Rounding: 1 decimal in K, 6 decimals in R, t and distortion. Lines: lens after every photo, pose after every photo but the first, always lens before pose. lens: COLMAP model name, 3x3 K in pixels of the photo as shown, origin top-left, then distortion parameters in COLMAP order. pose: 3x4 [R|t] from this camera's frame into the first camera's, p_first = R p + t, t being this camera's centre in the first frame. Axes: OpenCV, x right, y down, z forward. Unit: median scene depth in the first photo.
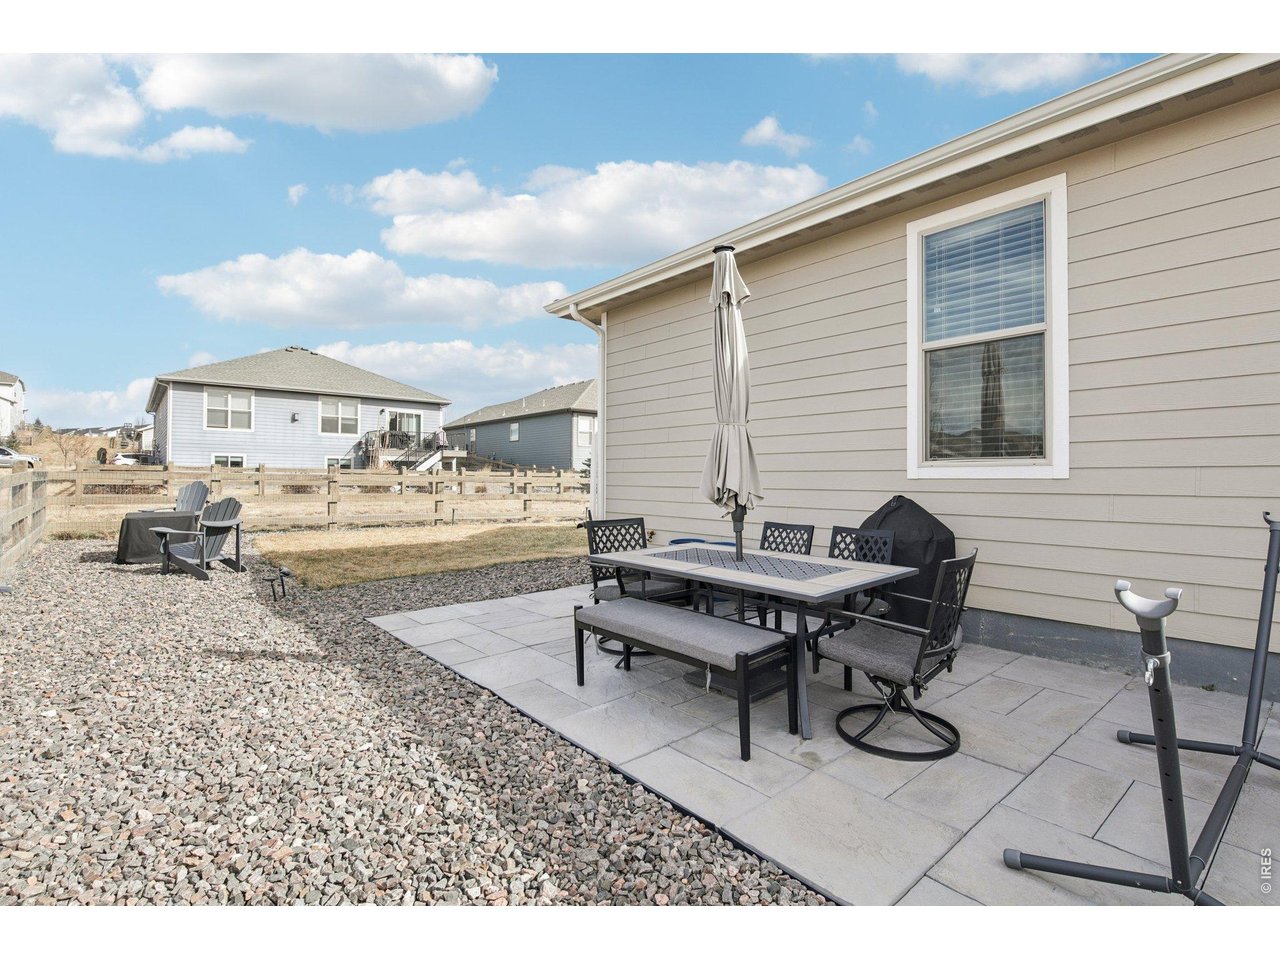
lens RADIAL K [[600.6, 0, 639.5], [0, 600.6, 460.0], [0, 0, 1]] dist [-0.000854, -0.000059]
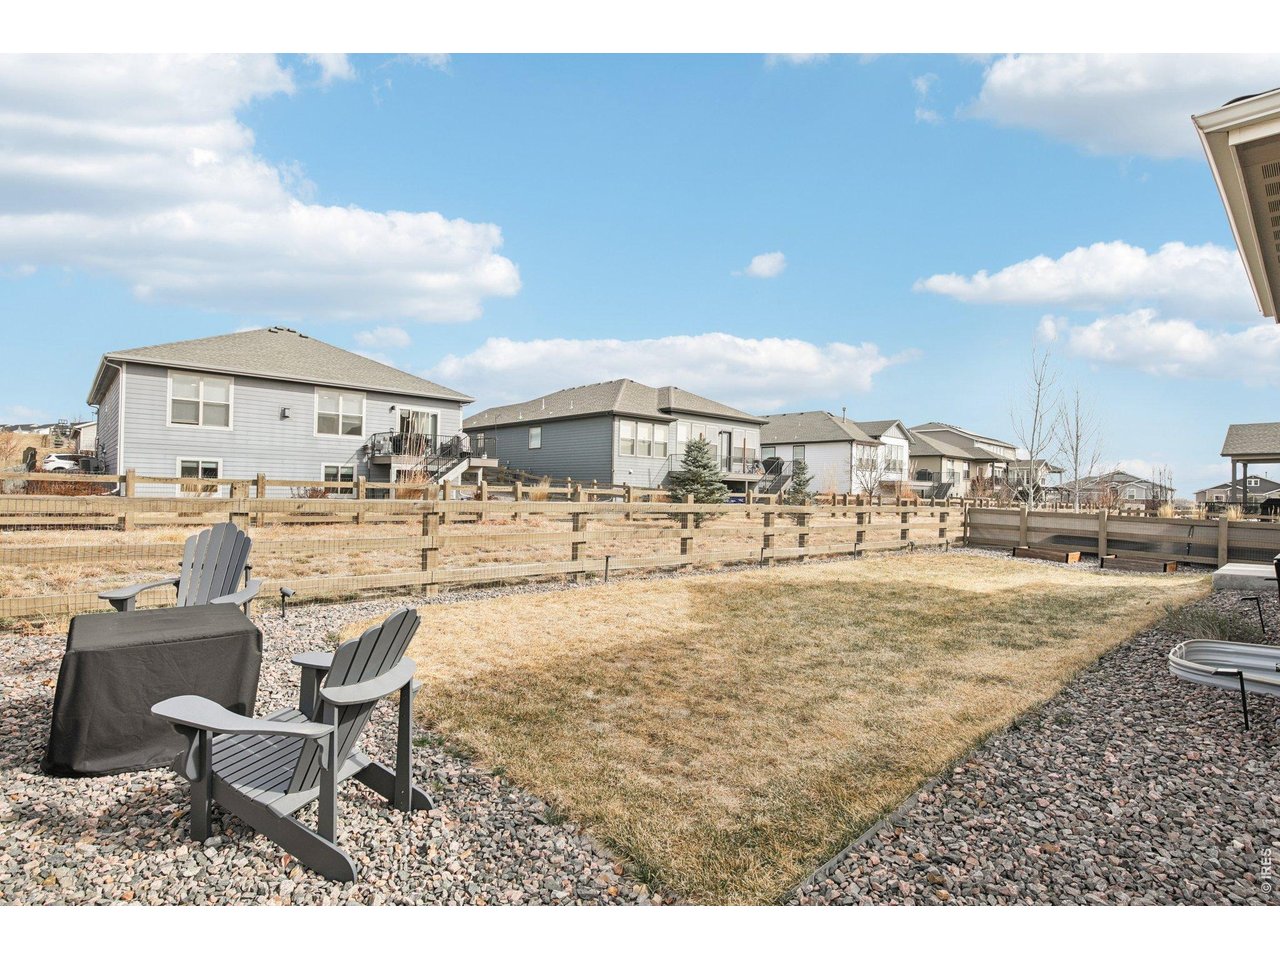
lens RADIAL K [[620.4, 0, 638.4], [0, 620.4, 477.8], [0, 0, 1]] dist [-0.000874, -0.000308]
pose [[0.998899, 0.017796, 0.043407, -0.135065], [-0.018306, 0.999768, 0.011375, -0.003686], [-0.043194, -0.012157, 0.998993, 0.155213]]
